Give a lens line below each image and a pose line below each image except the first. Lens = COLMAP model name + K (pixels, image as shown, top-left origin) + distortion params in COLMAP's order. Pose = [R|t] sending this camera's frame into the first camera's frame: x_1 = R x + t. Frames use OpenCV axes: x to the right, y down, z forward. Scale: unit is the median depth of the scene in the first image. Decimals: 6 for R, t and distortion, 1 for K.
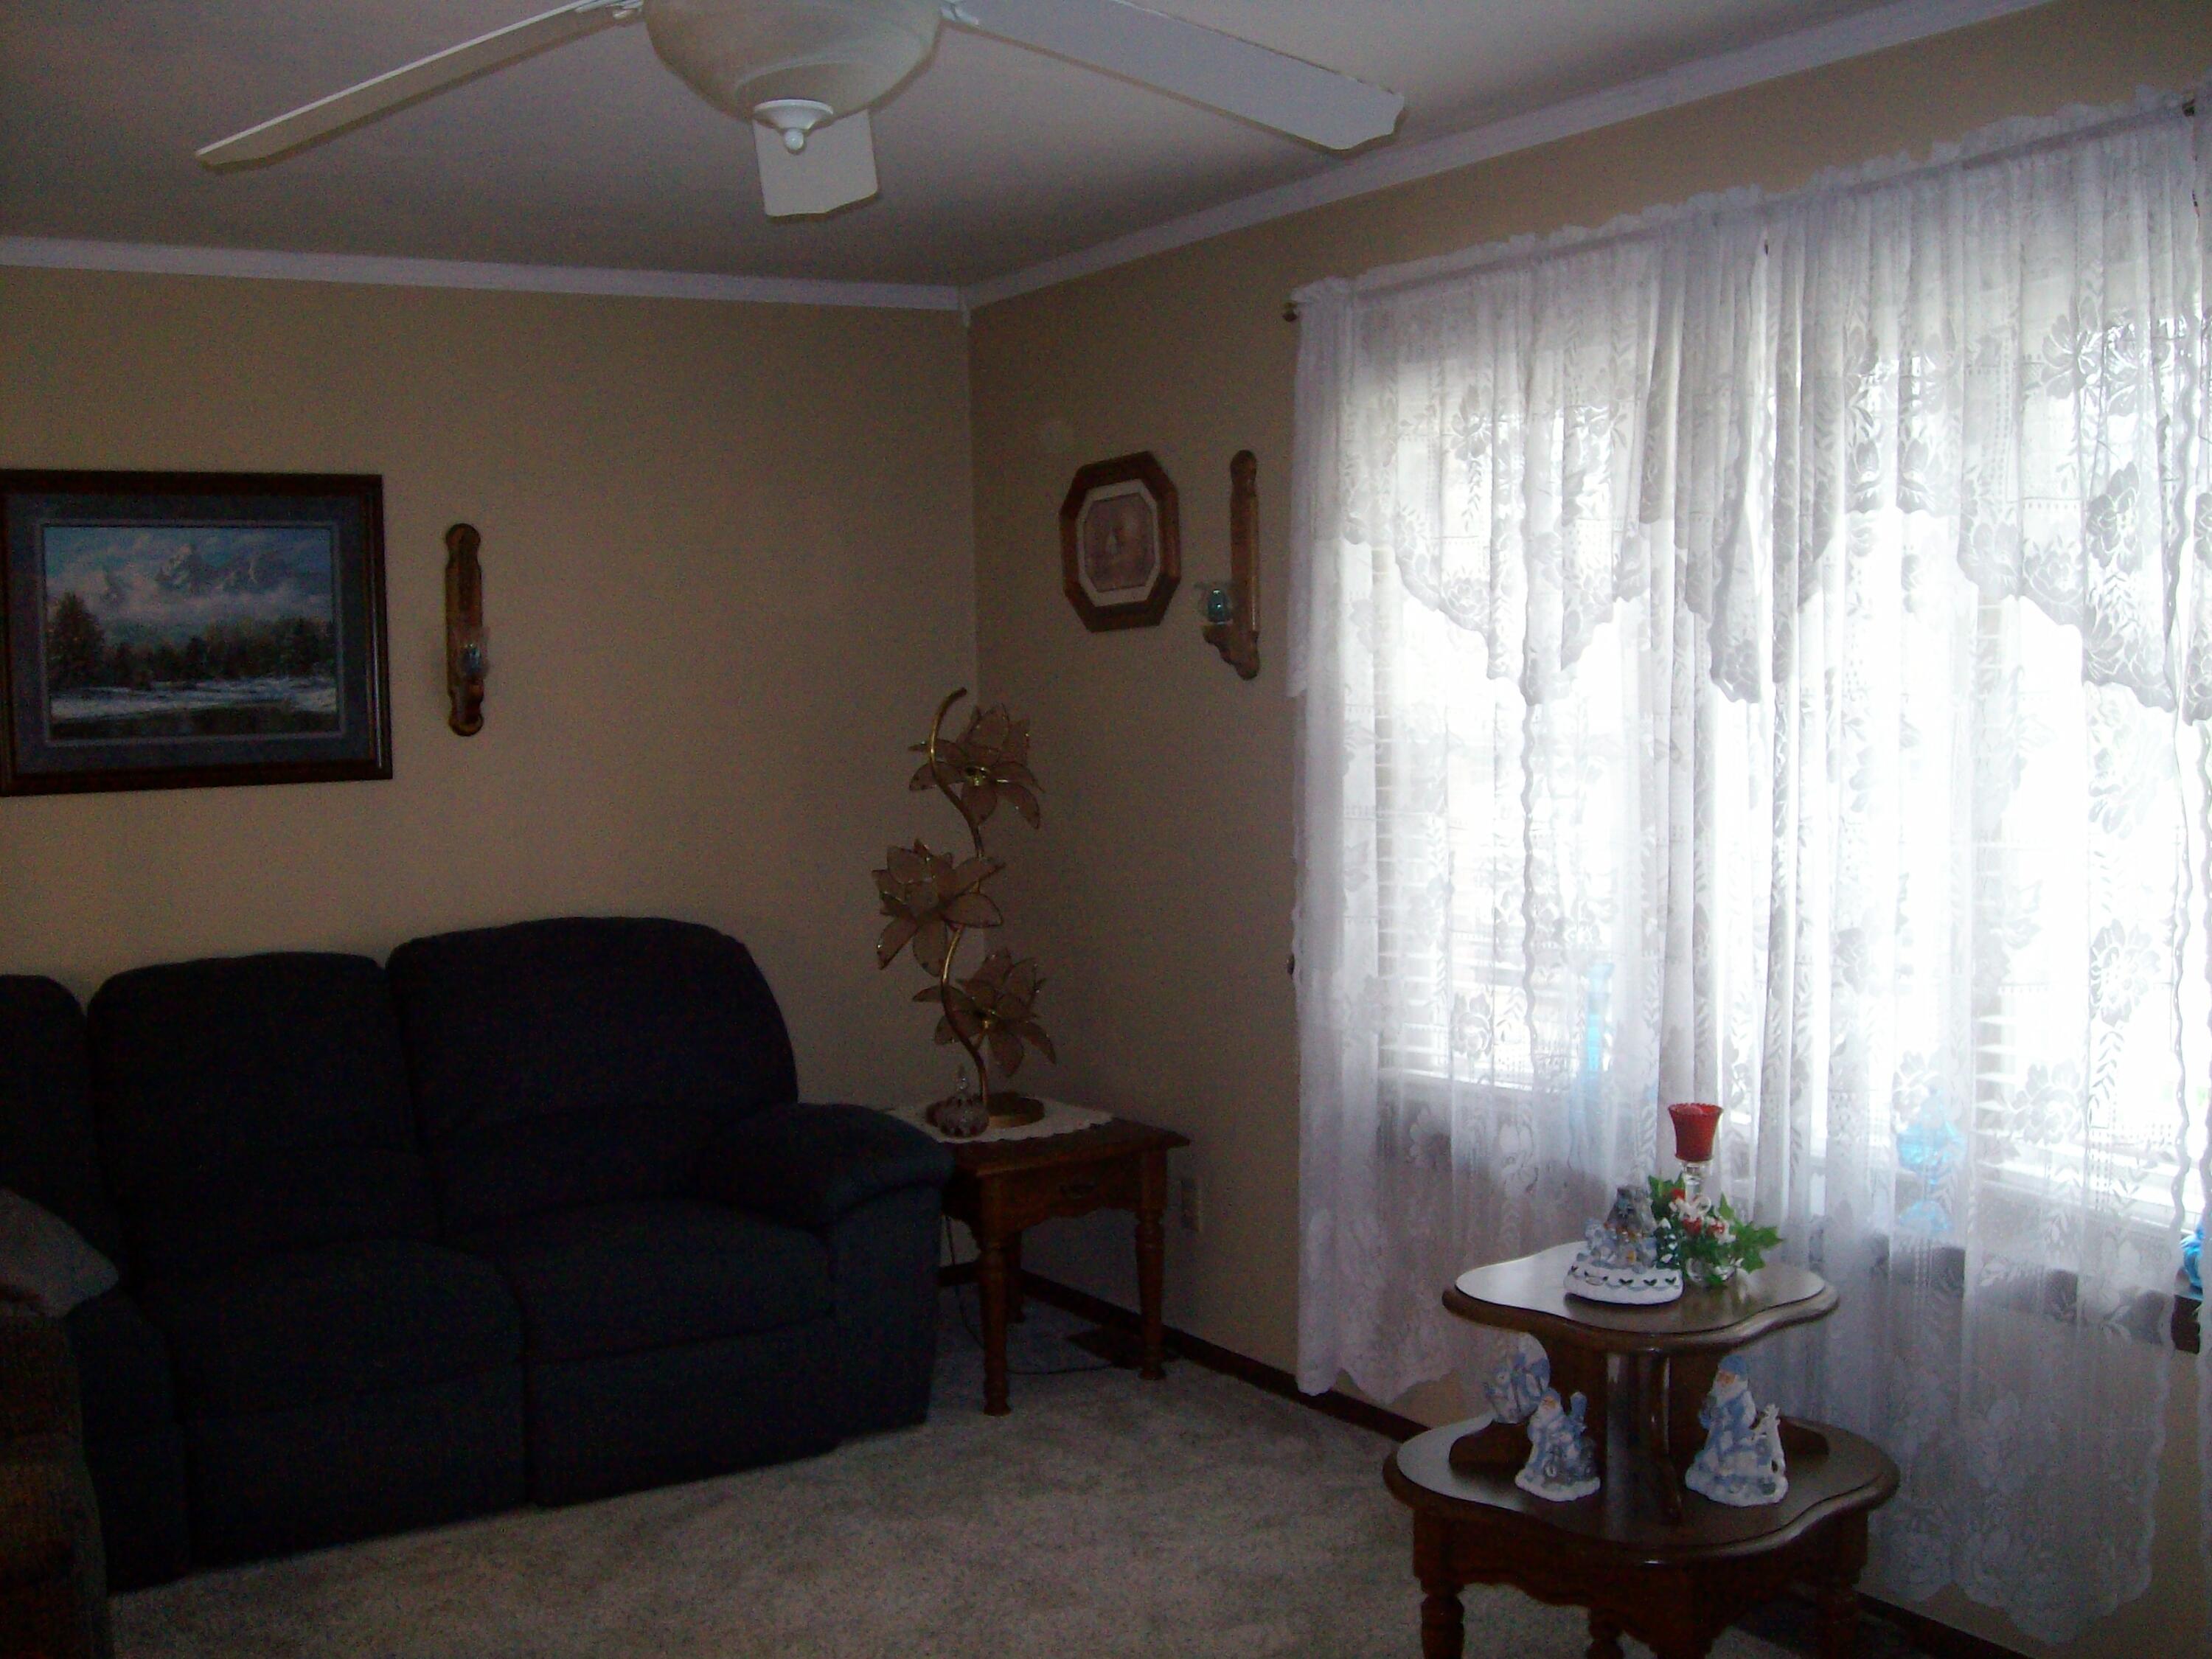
lens RADIAL K [[2328.6, 0, 1108.1], [0, 2328.6, 857.6], [0, 0, 1]] dist [-0.171146, 0.160276]
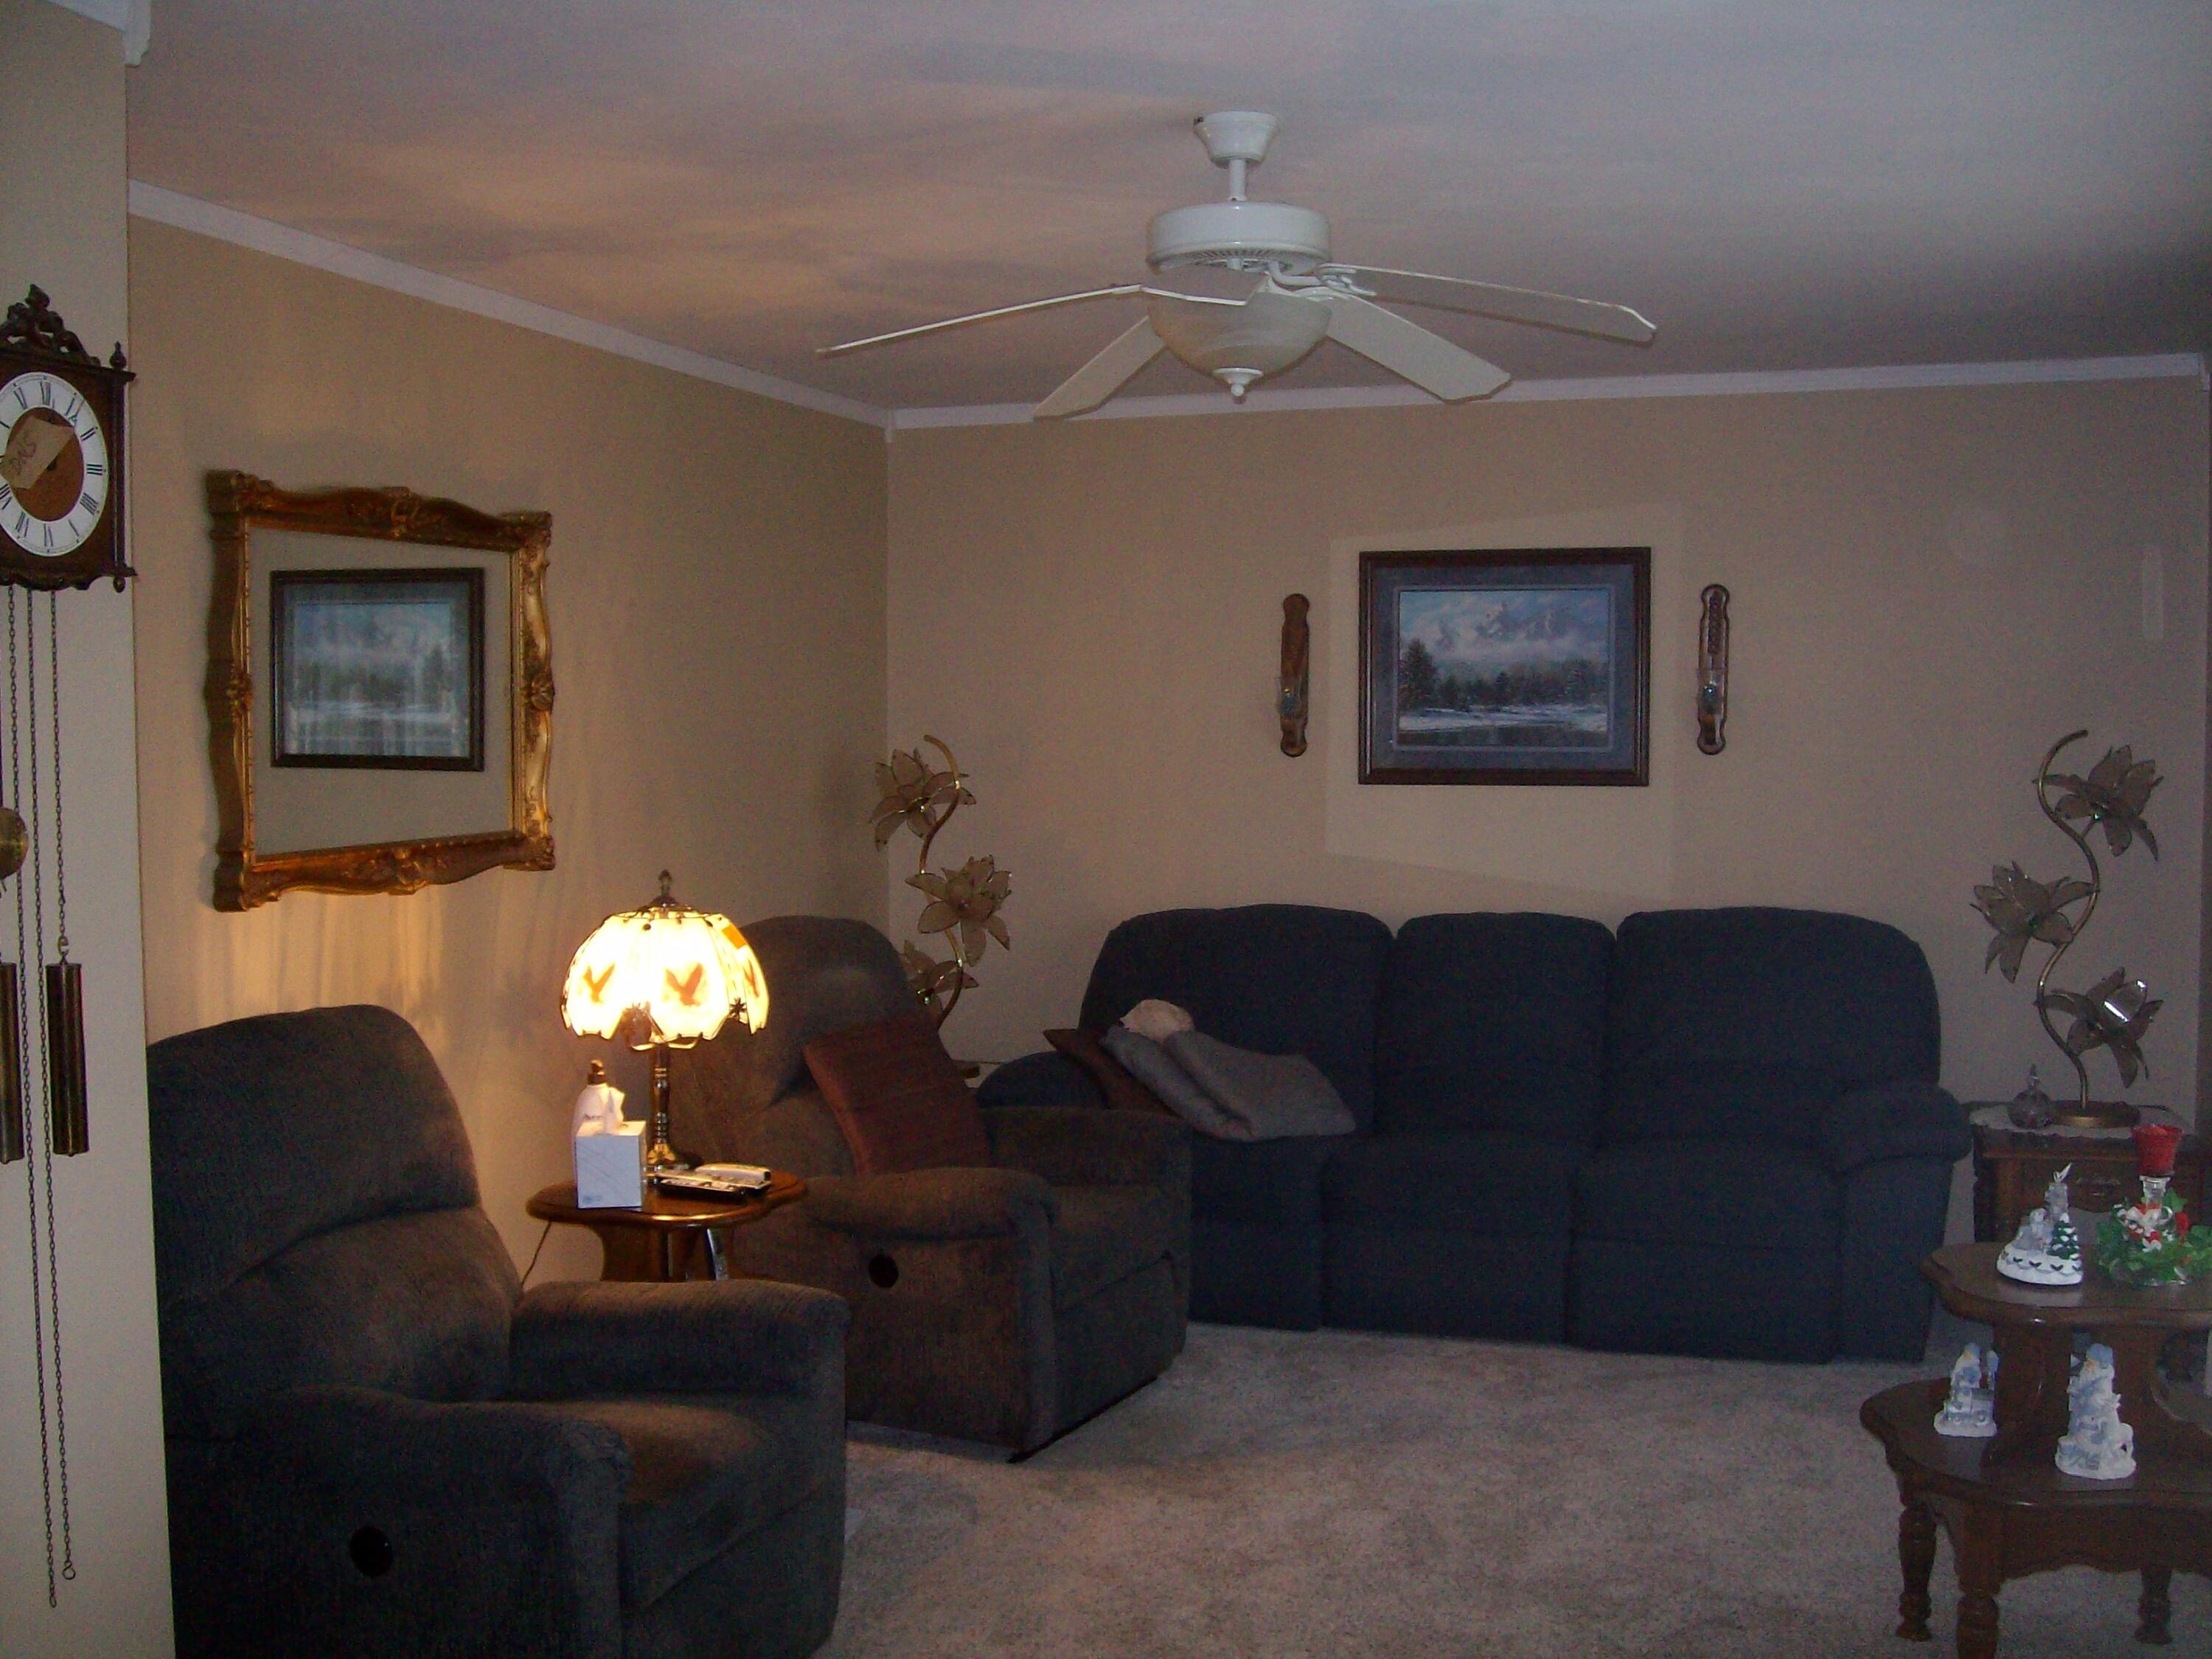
lens RADIAL K [[2328.6, 0, 1108.1], [0, 2328.6, 857.6], [0, 0, 1]] dist [-0.171146, 0.160276]
pose [[0.647096, 0.065721, -0.759570, 0.487608], [-0.068900, 0.997242, 0.027588, -0.010144], [0.759288, 0.034482, 0.649840, -0.056378]]
